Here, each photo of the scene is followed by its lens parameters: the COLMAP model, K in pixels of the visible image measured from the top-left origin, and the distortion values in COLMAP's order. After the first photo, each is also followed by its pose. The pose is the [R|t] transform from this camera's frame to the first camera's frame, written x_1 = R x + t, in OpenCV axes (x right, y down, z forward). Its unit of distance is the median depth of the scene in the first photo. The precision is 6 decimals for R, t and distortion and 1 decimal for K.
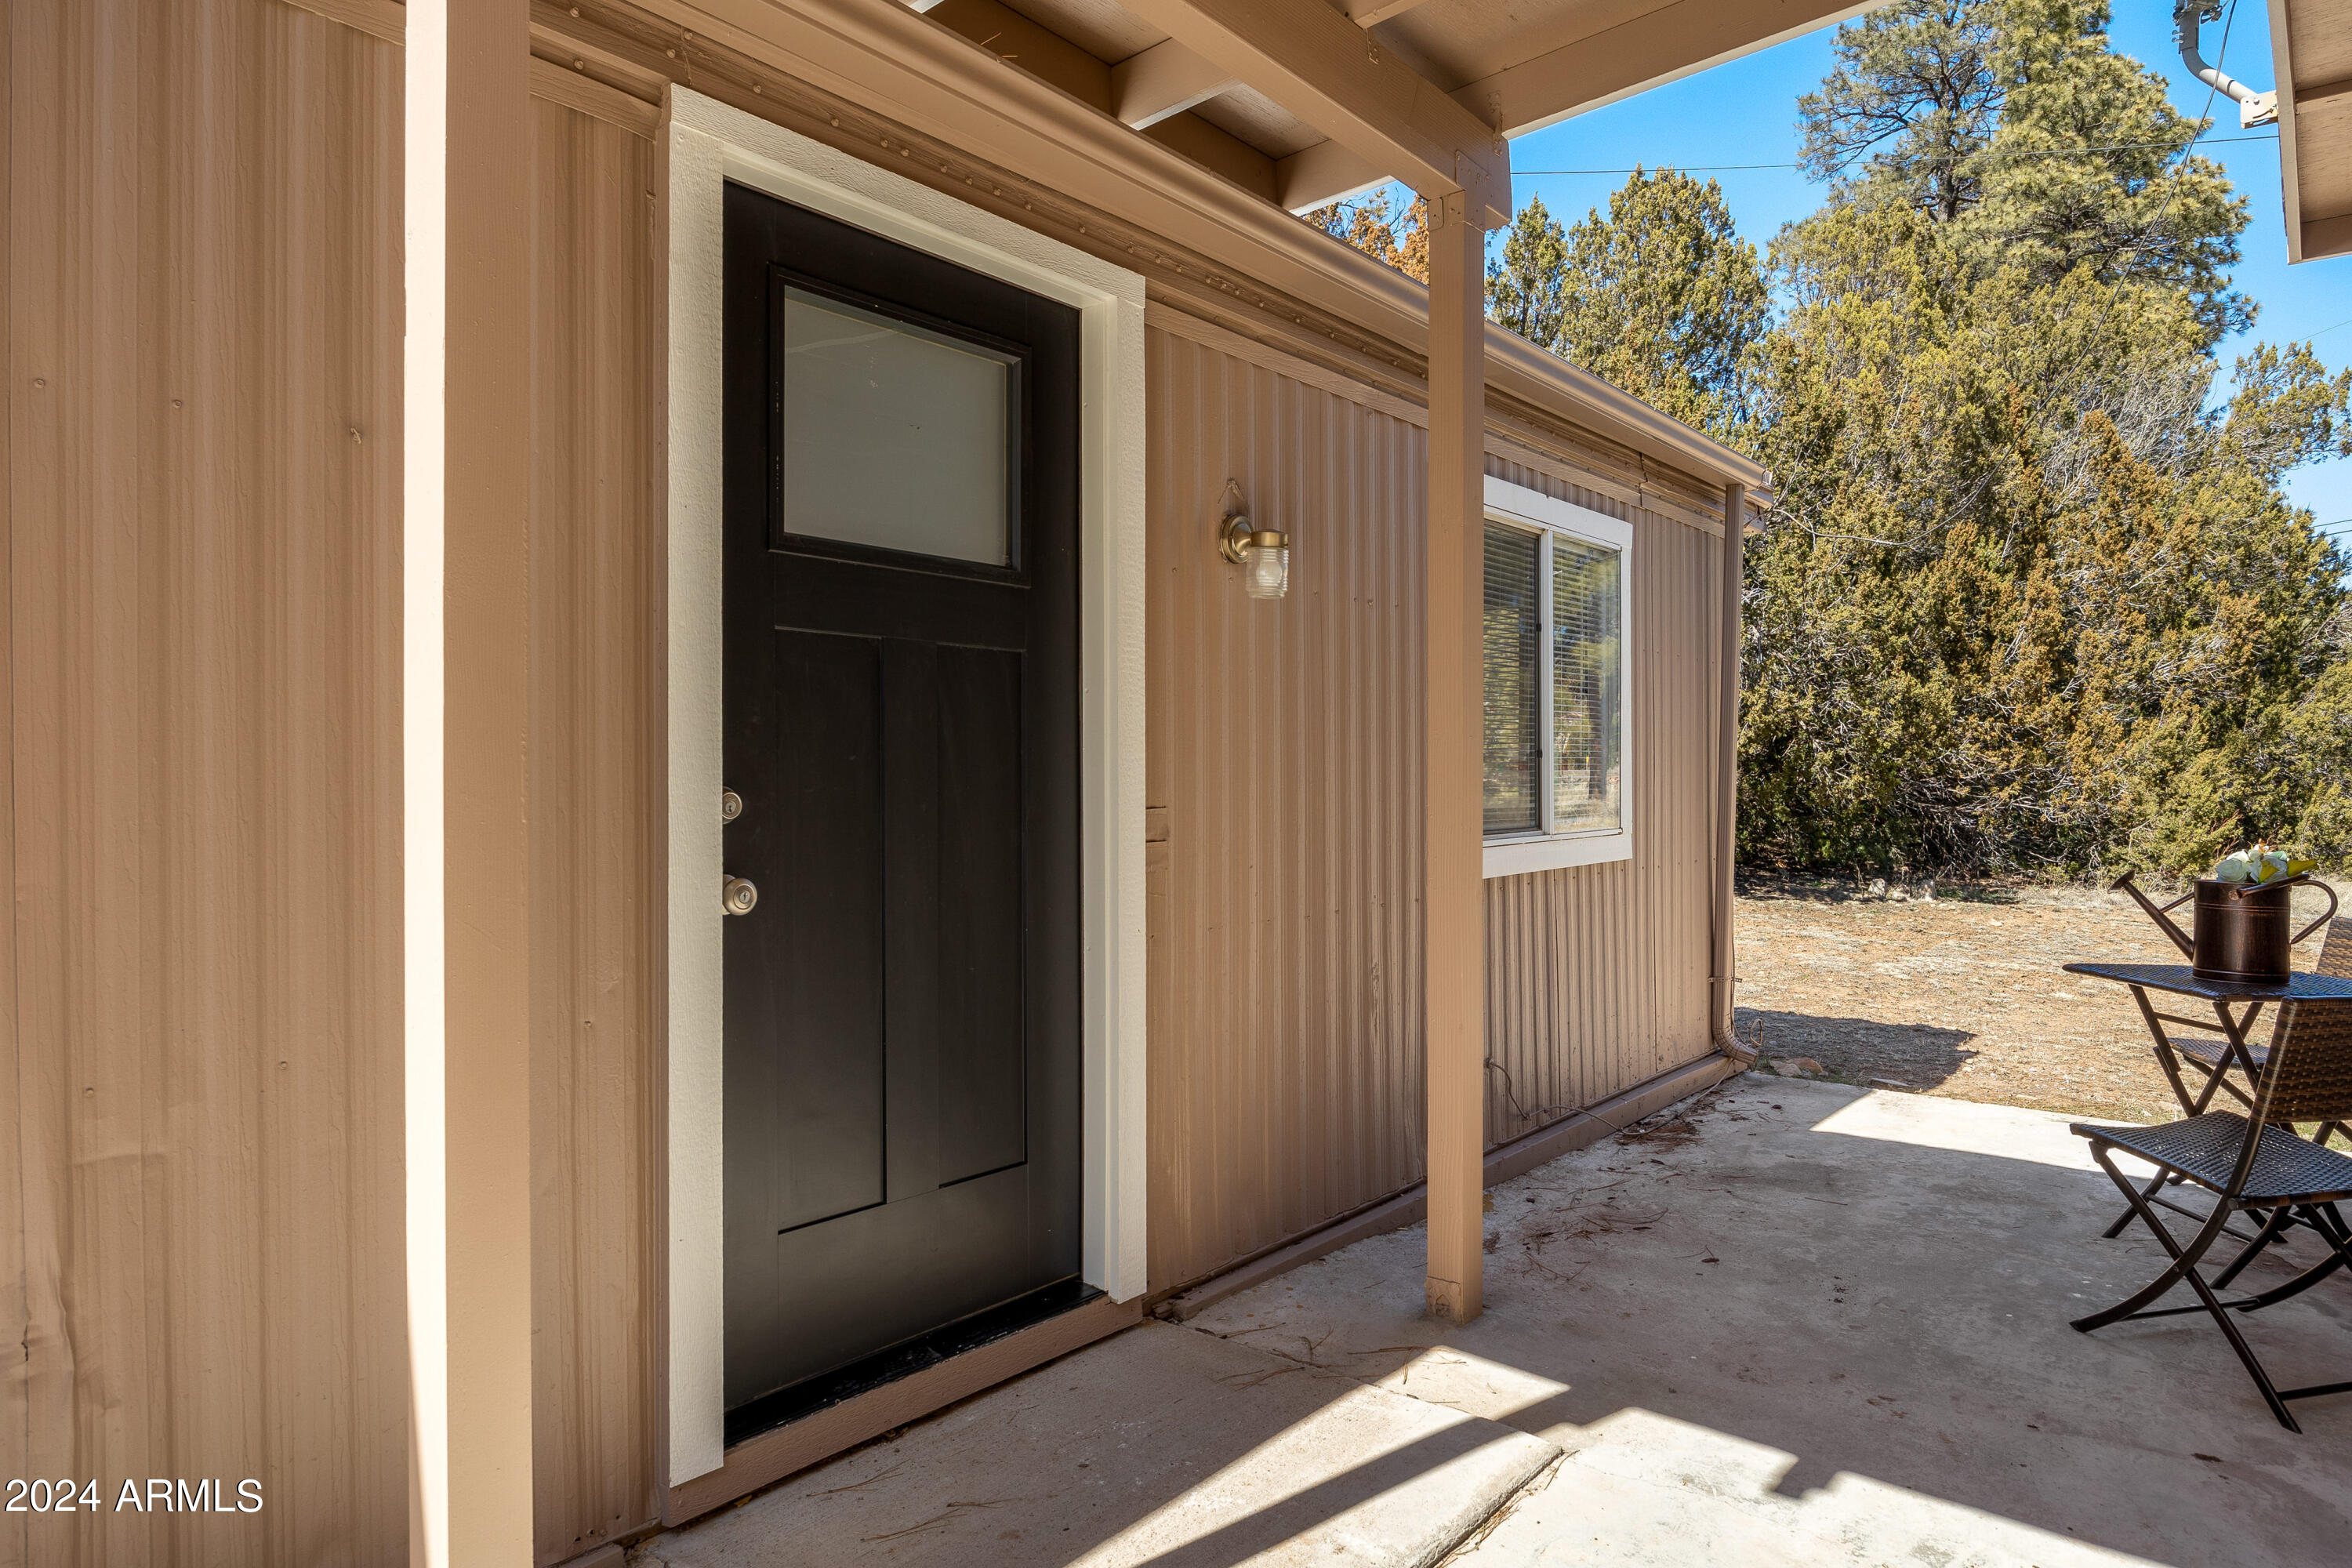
lens RADIAL K [[1441.5, 0, 1176.0], [0, 1441.5, 784.0], [0, 0, 1]] dist [-0.005222, -0.002039]
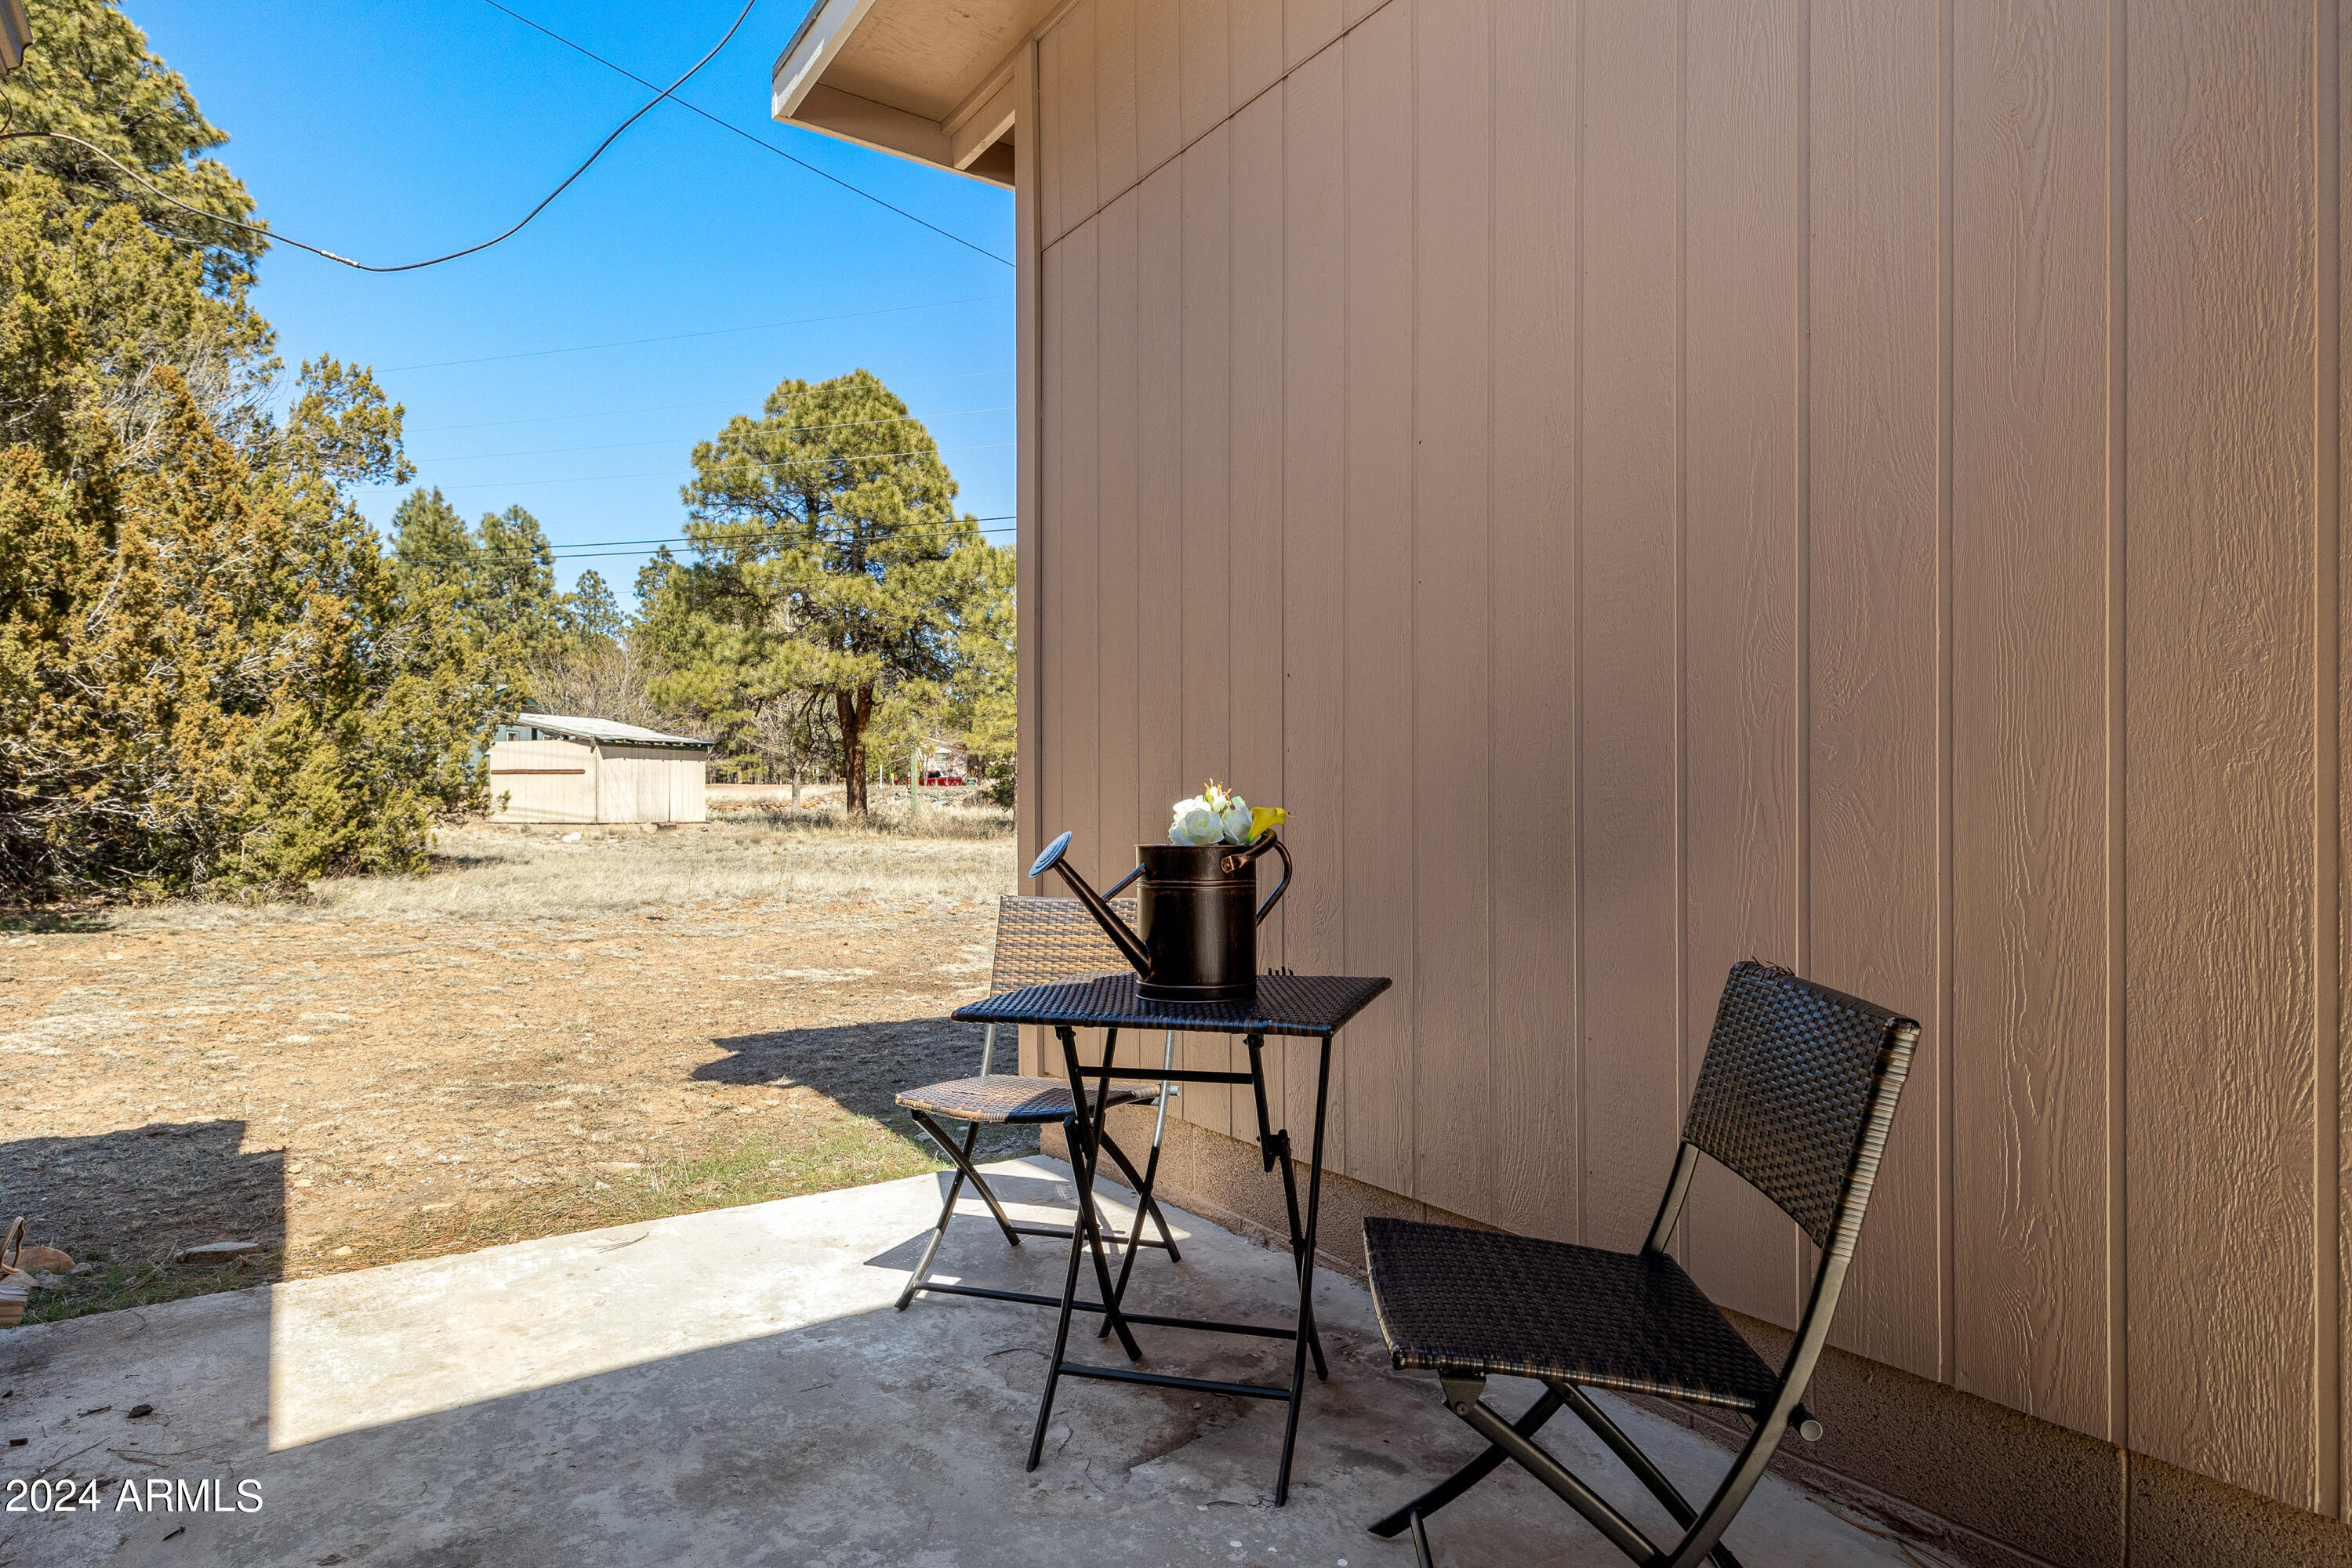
lens RADIAL K [[1307.7, 0, 1168.0], [0, 1307.7, 805.6], [0, 0, 1]] dist [0.000900, -0.001574]
pose [[0.278046, -0.004597, 0.960557, 0.038239], [0.003794, 0.999986, 0.003688, 0.011174], [-0.960560, 0.002619, 0.278060, 0.195148]]
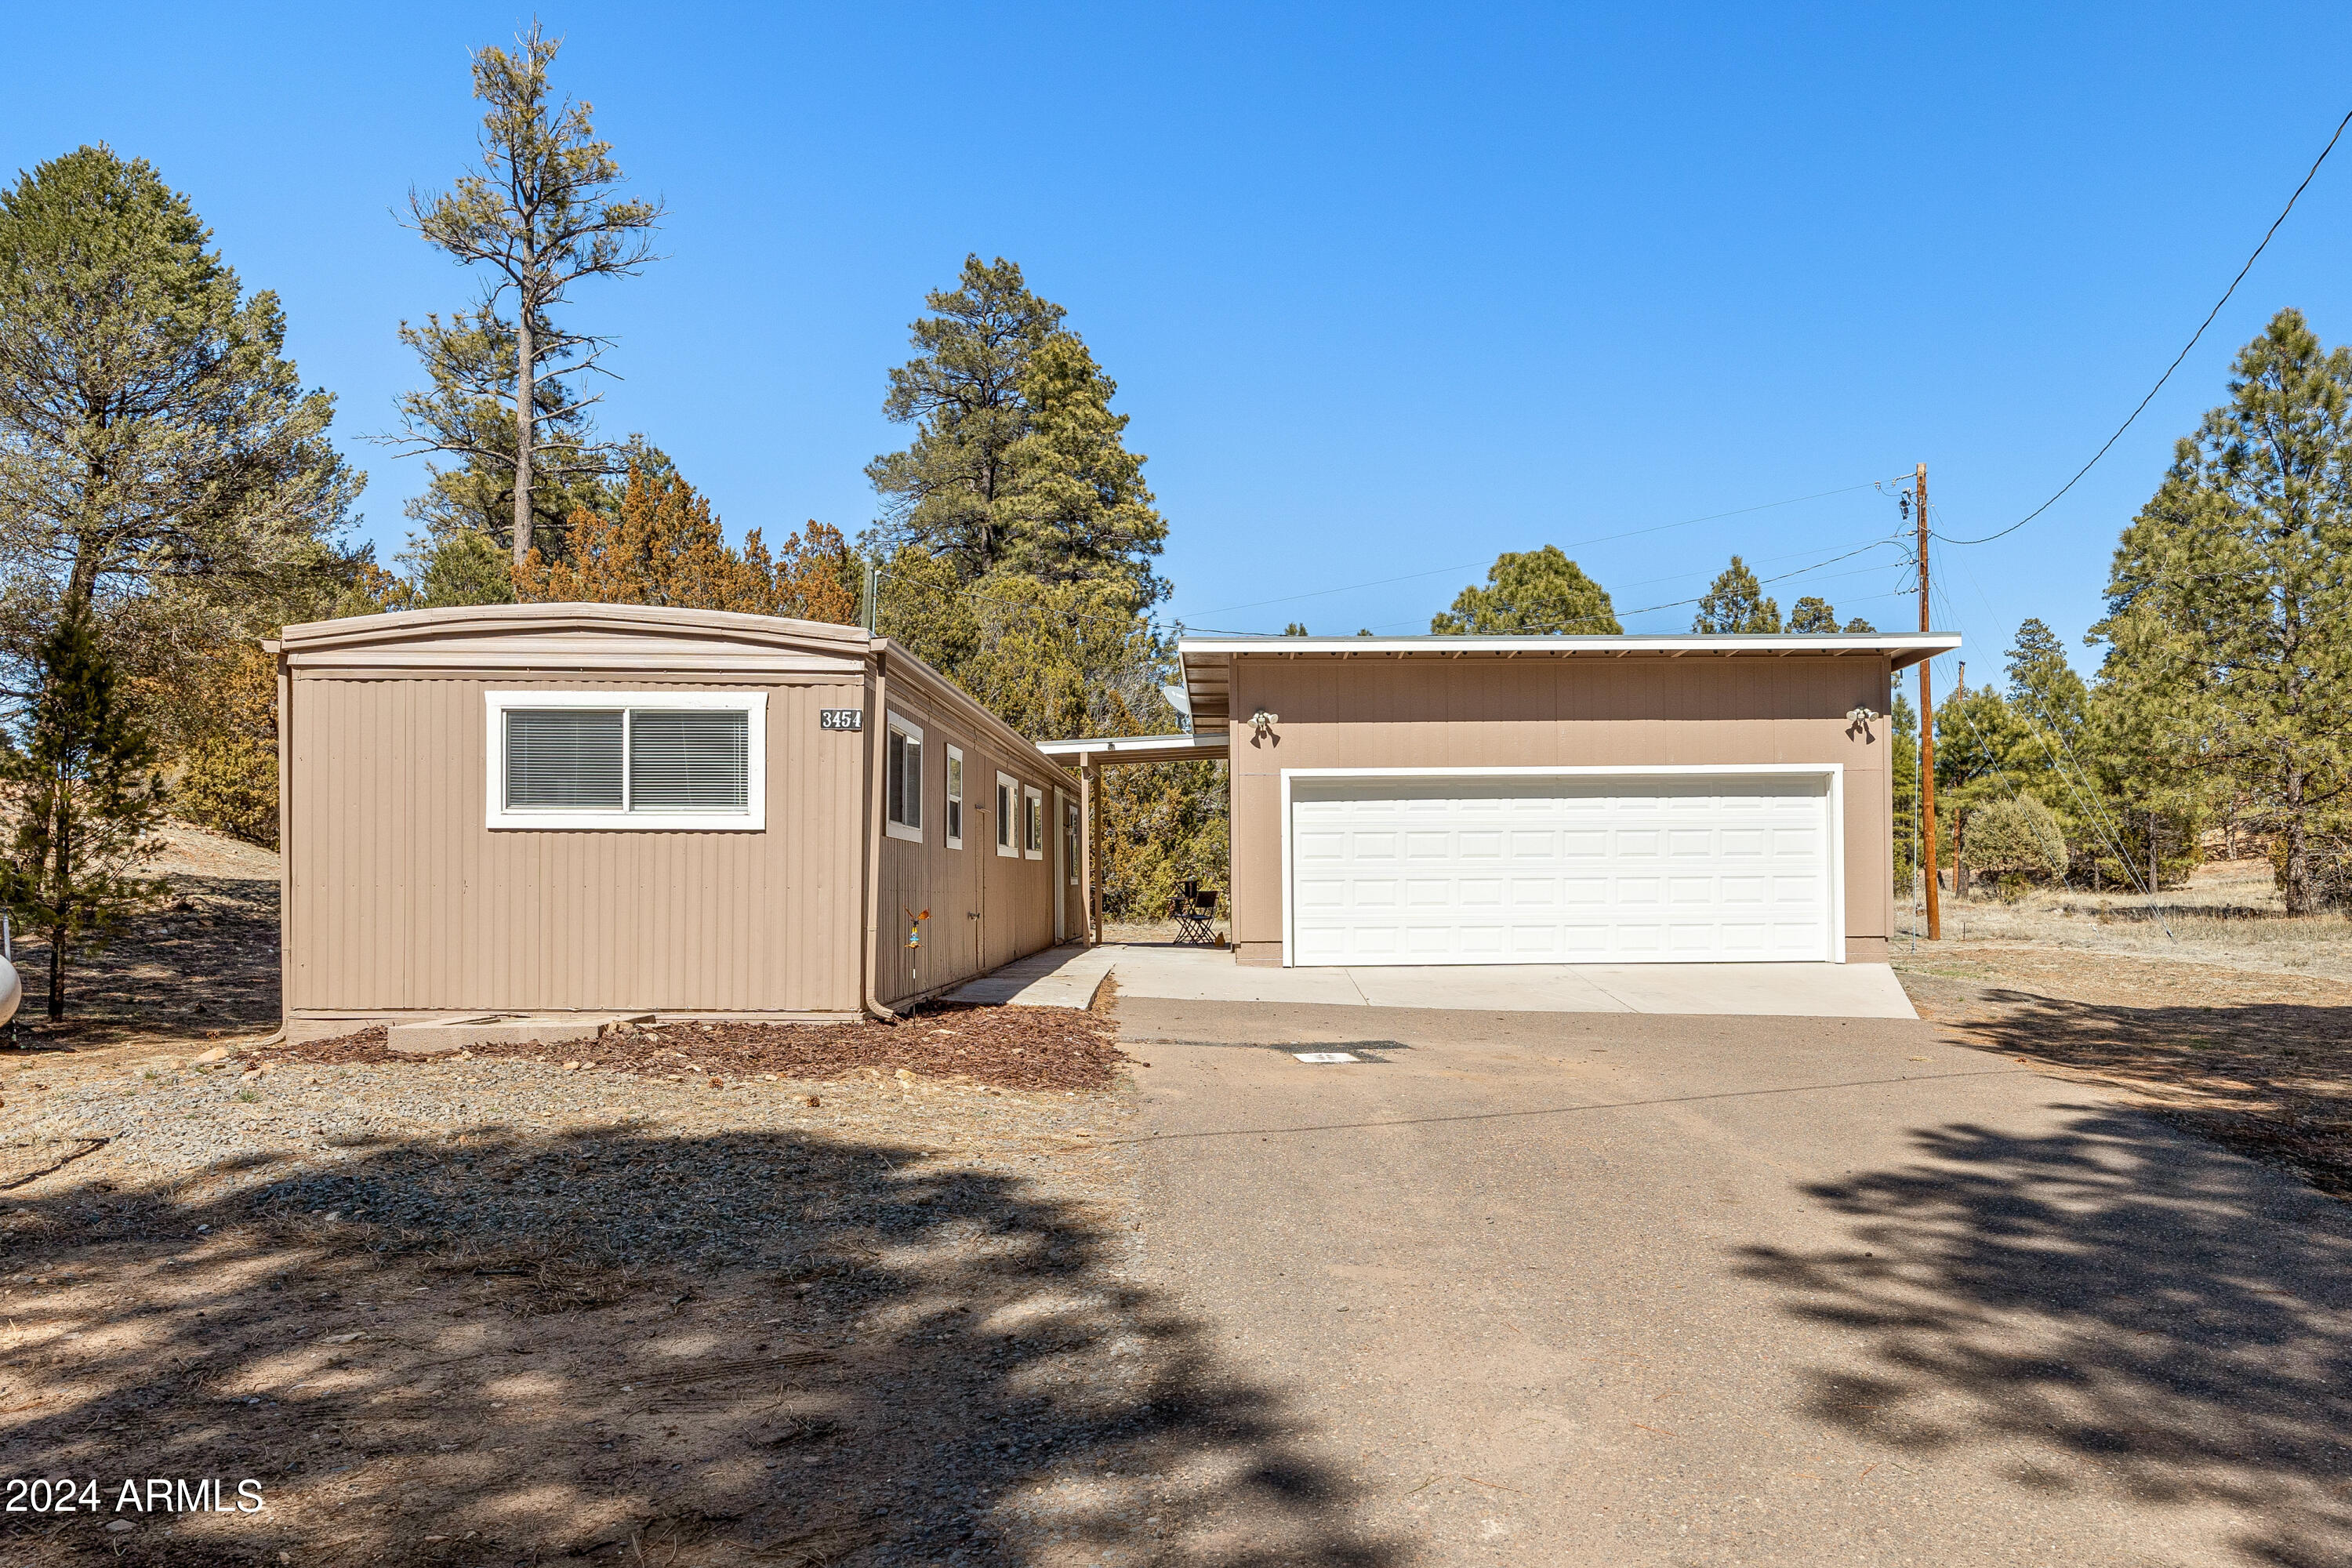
lens RADIAL K [[2167.7, 0, 1176.0], [0, 2167.7, 784.0], [0, 0, 1]] dist [0.001964, 0.000070]
pose [[0.793509, 0.022918, 0.608127, -1.164663], [0.014480, 0.998297, -0.056516, 0.041969], [-0.608387, 0.053652, 0.791825, -1.487248]]
